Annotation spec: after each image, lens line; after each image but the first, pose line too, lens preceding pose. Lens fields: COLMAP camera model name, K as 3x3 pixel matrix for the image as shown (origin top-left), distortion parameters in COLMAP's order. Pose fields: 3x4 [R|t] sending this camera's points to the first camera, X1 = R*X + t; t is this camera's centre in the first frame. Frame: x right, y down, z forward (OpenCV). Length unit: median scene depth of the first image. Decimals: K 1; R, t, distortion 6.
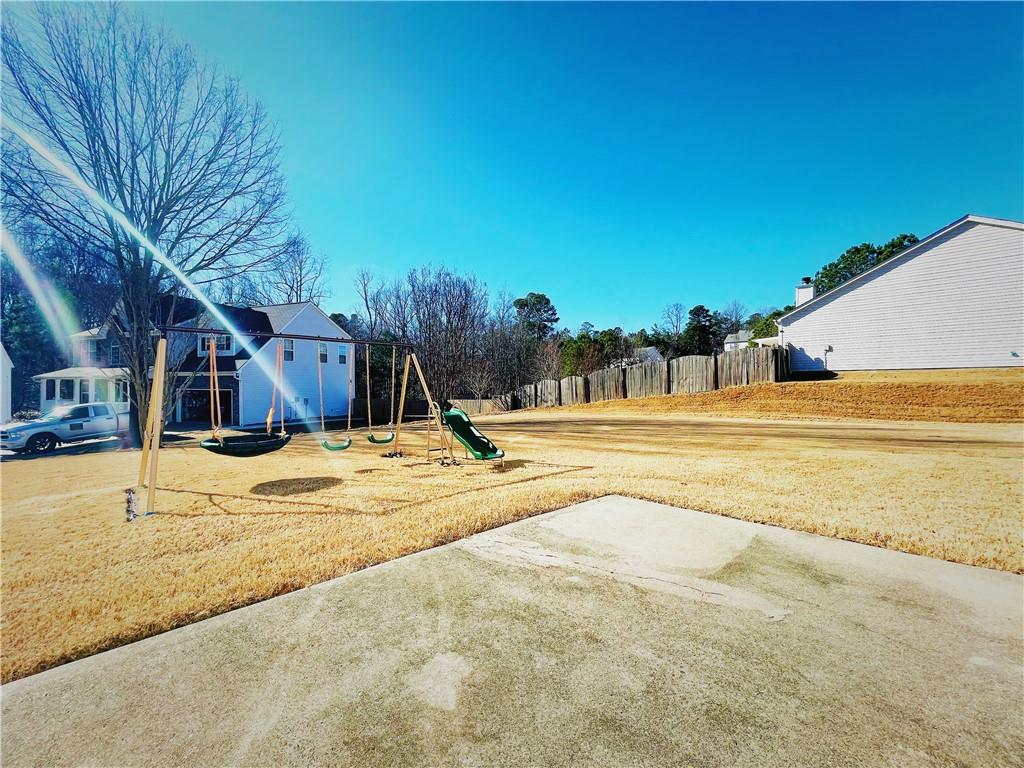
lens RADIAL K [[412.7, 0, 509.0], [0, 412.7, 386.2], [0, 0, 1]] dist [0.000729, -0.000060]
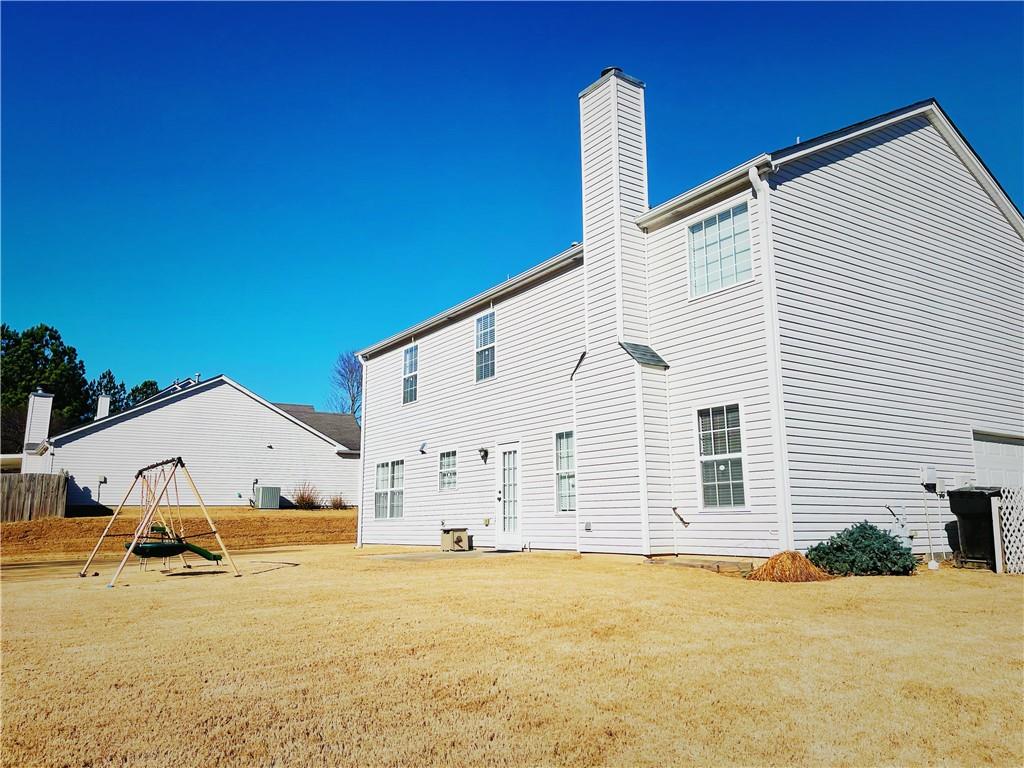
lens RADIAL K [[777.8, 0, 512.0], [0, 777.8, 384.0], [0, 0, 1]] dist [0.002129, -0.000022]
pose [[0.155772, 0.183882, 0.970527, -0.737888], [0.010908, 0.982140, -0.187833, 0.028577], [-0.987733, 0.039845, 0.150984, -0.116943]]
